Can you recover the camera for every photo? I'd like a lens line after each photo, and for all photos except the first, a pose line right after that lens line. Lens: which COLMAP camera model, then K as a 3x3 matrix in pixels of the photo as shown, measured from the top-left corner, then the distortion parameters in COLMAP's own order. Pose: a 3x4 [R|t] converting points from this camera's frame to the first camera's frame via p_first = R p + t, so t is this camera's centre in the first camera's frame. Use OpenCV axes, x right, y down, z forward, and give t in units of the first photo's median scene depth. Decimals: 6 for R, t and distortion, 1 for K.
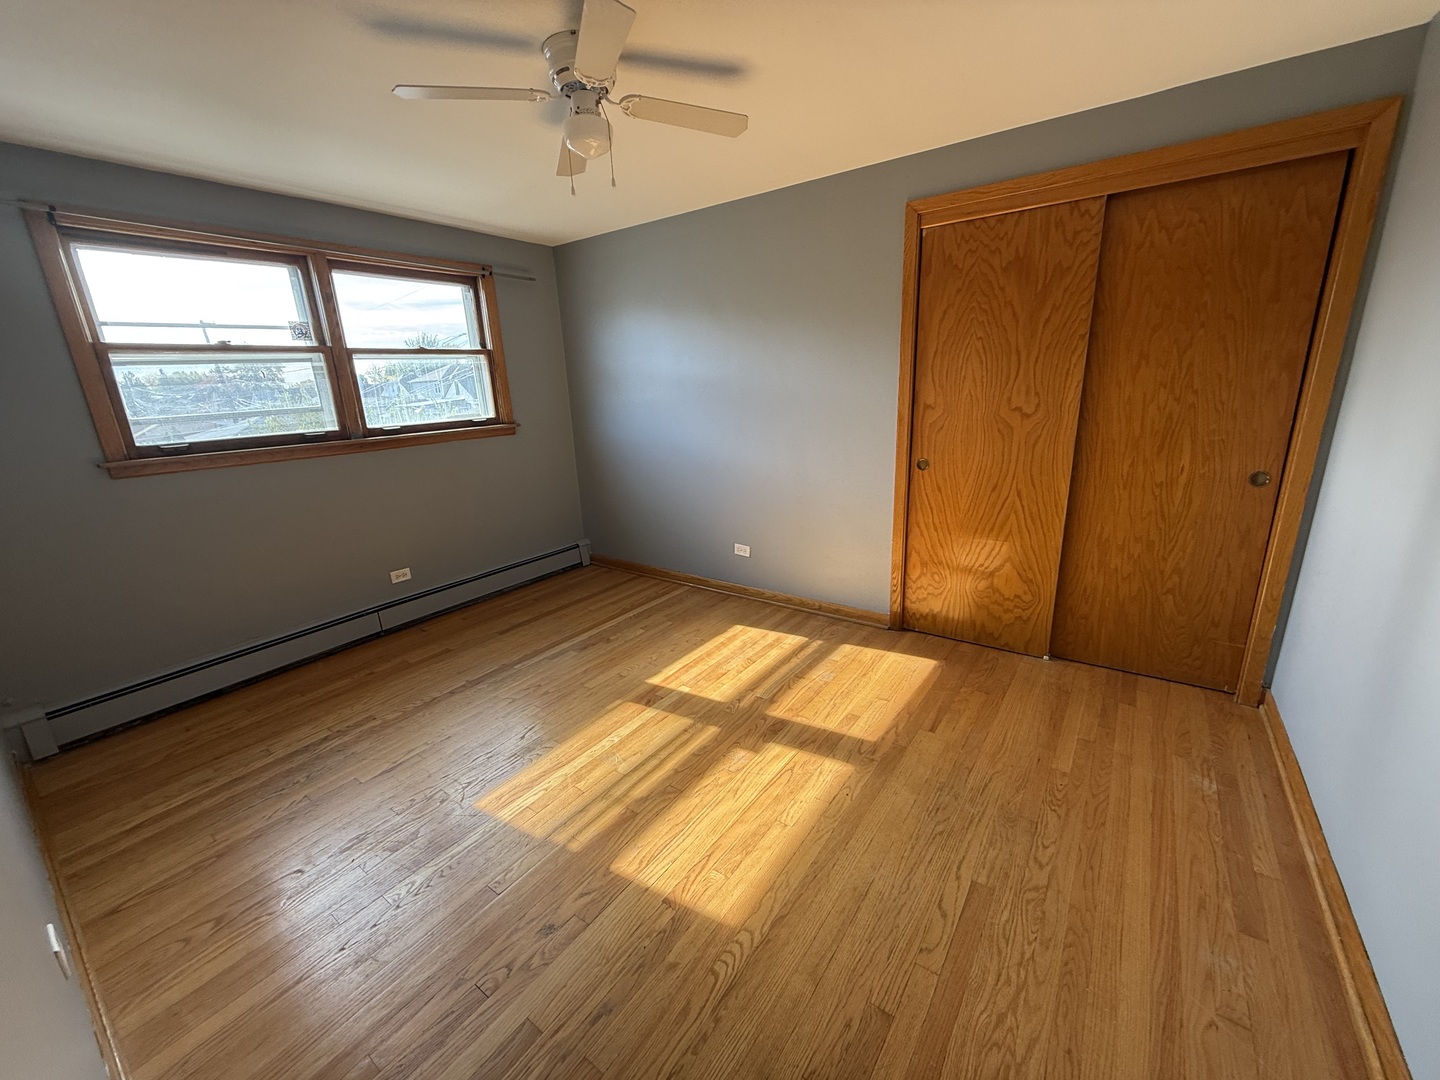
lens RADIAL K [[573.2, 0, 721.1], [0, 573.2, 536.0], [0, 0, 1]] dist [-0.002861, 0.000456]
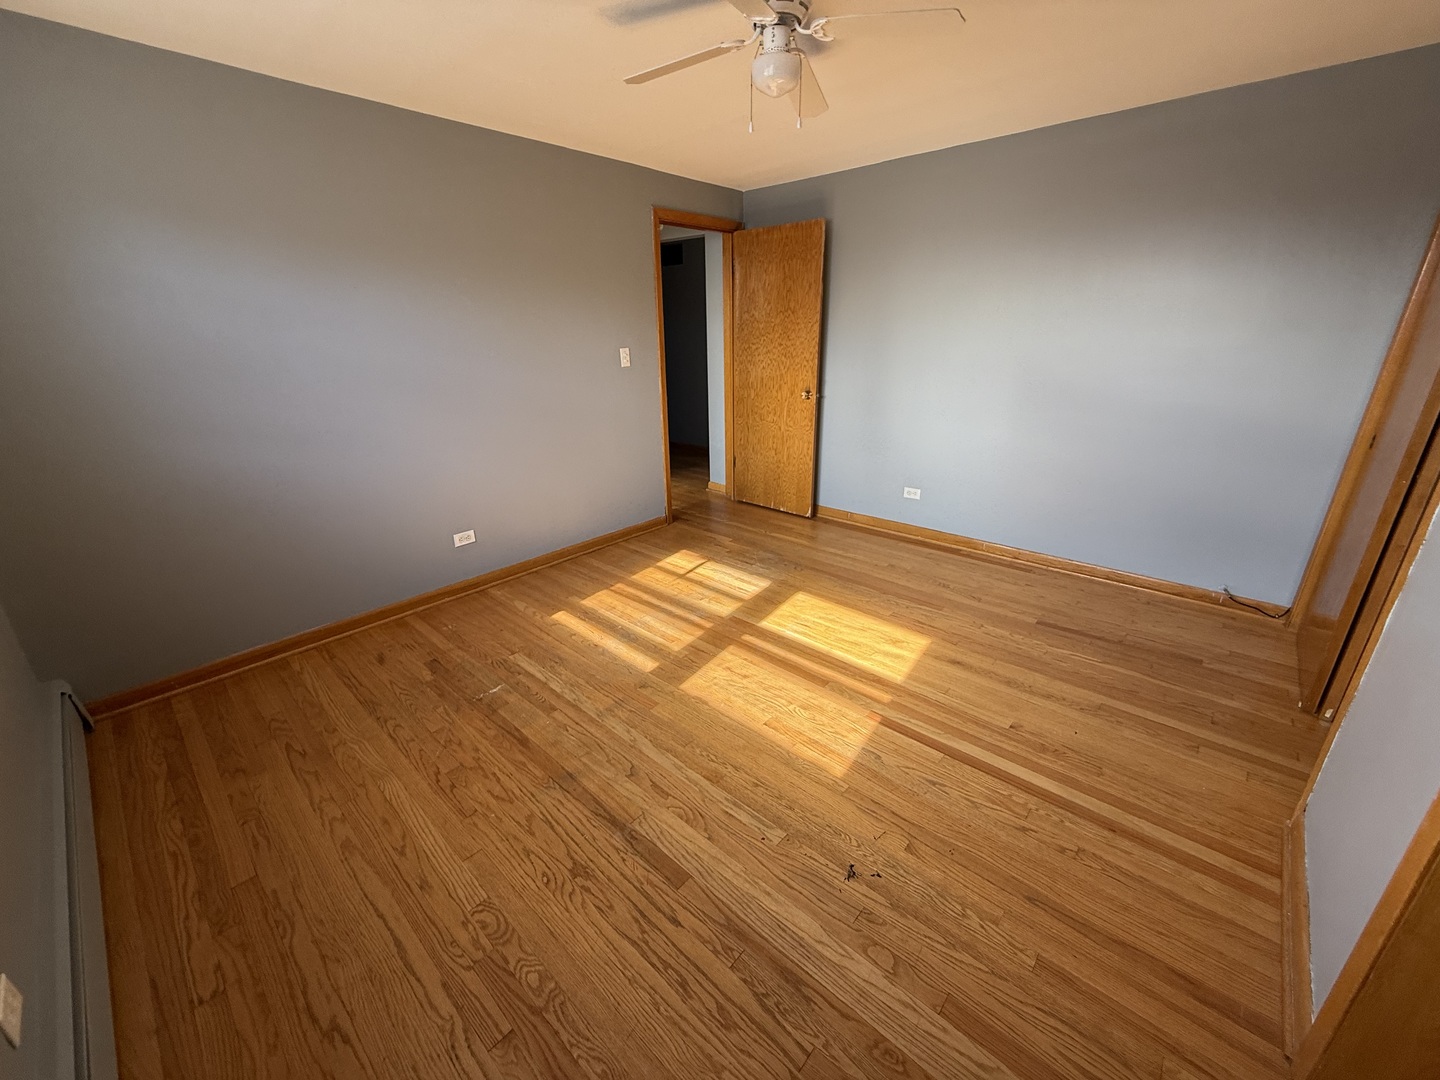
lens RADIAL K [[573.2, 0, 719.9], [0, 573.2, 540.4], [0, 0, 1]] dist [-0.002861, 0.000456]
pose [[0.095618, -0.310338, 0.945805, -1.014057], [0.273473, 0.921788, 0.274810, -0.172881], [-0.957115, 0.232375, 0.173009, 0.759608]]
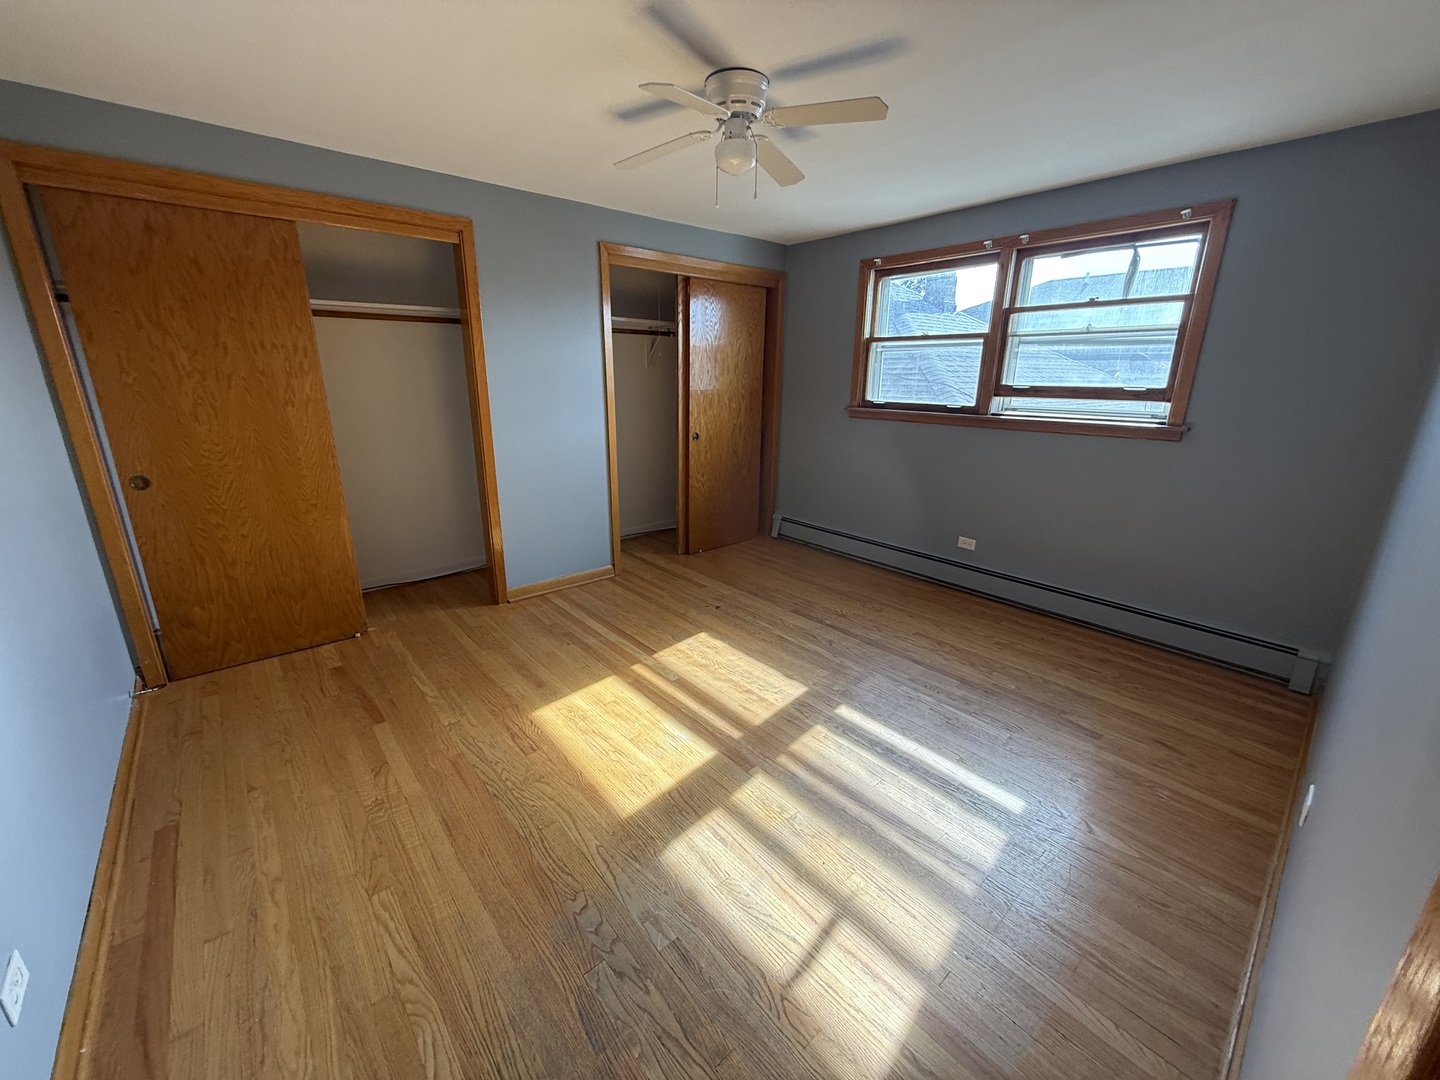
lens RADIAL K [[573.2, 0, 720.1], [0, 573.2, 538.2], [0, 0, 1]] dist [-0.002861, 0.000456]
pose [[-0.214424, 0.310504, -0.926072, 0.753111], [-0.256510, 0.896944, 0.360131, -0.290763], [0.942457, 0.314767, -0.112679, 0.926241]]
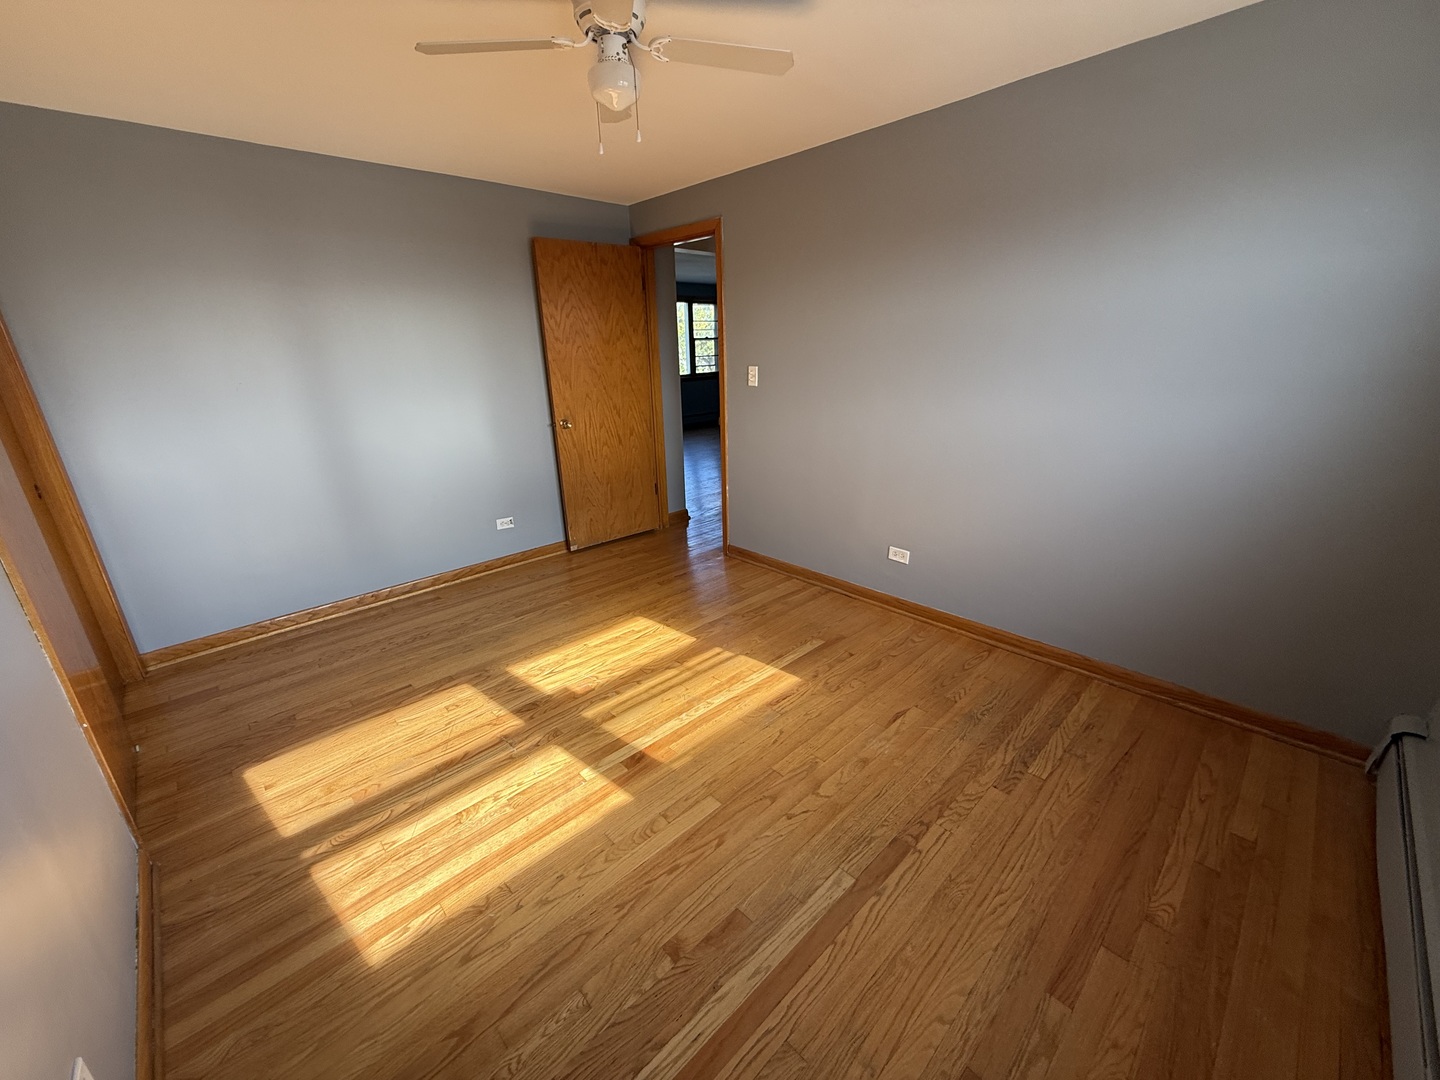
lens RADIAL K [[573.2, 0, 717.0], [0, 573.2, 542.3], [0, 0, 1]] dist [-0.002861, 0.000456]
pose [[-0.980039, 0.001698, 0.198798, -0.408001], [0.113427, 0.826013, 0.552120, -0.405821], [-0.163272, 0.563649, -0.809718, 1.519030]]
